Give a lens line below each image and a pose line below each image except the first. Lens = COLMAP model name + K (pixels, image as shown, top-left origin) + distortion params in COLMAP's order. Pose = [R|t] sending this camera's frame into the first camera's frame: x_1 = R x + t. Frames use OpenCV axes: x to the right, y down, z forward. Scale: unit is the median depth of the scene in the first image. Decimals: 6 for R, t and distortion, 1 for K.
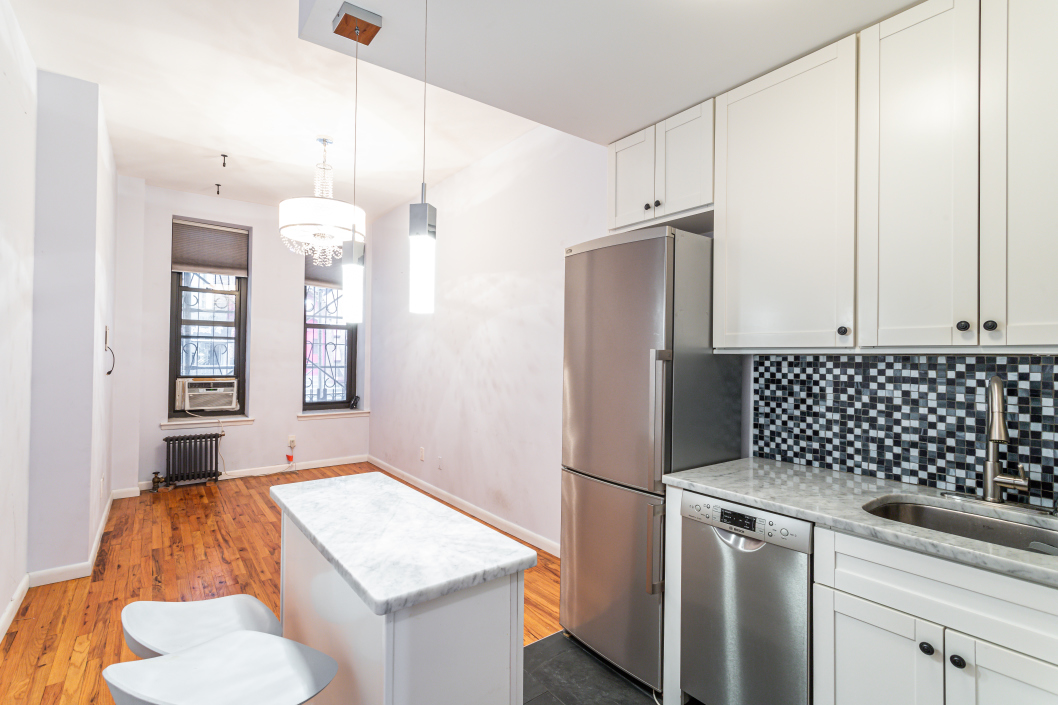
lens RADIAL K [[504.5, 0, 538.3], [0, 504.5, 353.6], [0, 0, 1]] dist [-0.000668, 0.003482]
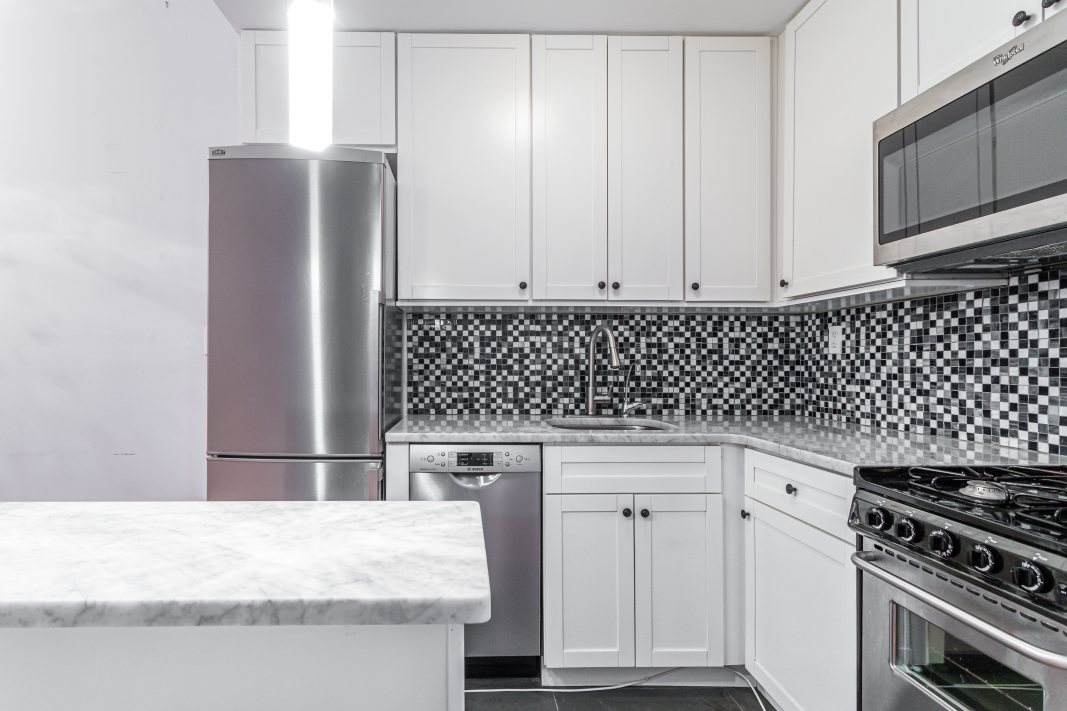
lens RADIAL K [[508.8, 0, 538.0], [0, 508.8, 350.9], [0, 0, 1]] dist [-0.000668, 0.003482]
pose [[0.594893, -0.014581, 0.803672, -0.355094], [0.003425, 0.999872, 0.015605, 0.095502], [-0.803797, -0.006531, 0.594867, 0.290482]]
